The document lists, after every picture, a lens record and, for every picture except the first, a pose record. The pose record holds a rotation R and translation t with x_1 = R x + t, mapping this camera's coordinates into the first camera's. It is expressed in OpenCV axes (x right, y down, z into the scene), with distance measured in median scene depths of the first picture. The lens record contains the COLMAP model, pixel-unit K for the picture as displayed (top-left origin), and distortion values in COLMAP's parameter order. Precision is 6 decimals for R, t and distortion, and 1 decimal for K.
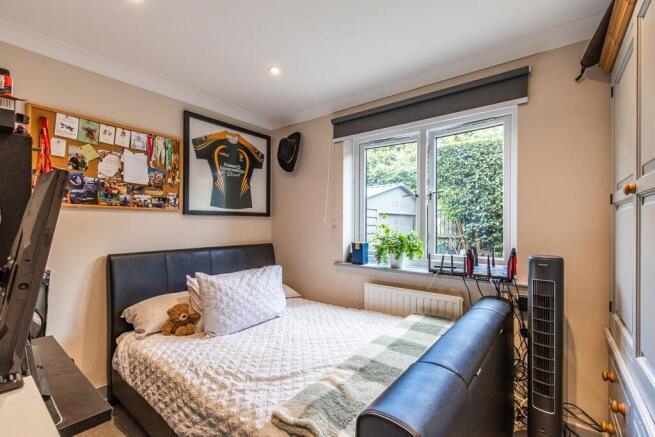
lens RADIAL K [[294.8, 0, 324.8], [0, 294.8, 221.0], [0, 0, 1]] dist [0.004884, 0.000814]
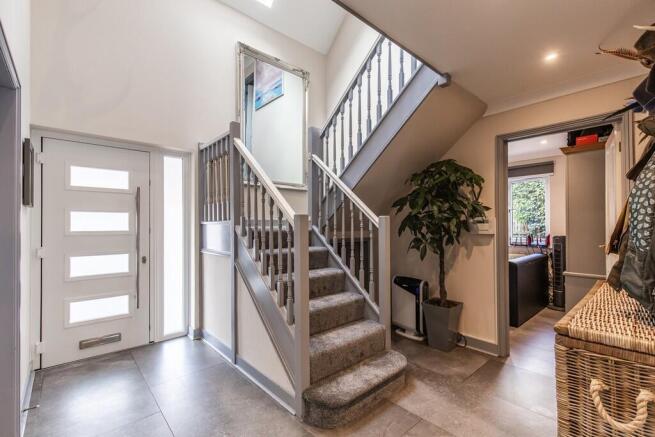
lens RADIAL K [[294.8, 0, 330.6], [0, 294.8, 220.3], [0, 0, 1]] dist [0.004884, 0.000814]
pose [[0.986846, -0.011452, -0.161257, -0.728327], [0.010557, 0.999924, -0.006406, -0.025343], [0.161318, 0.004619, 0.986892, -1.665867]]
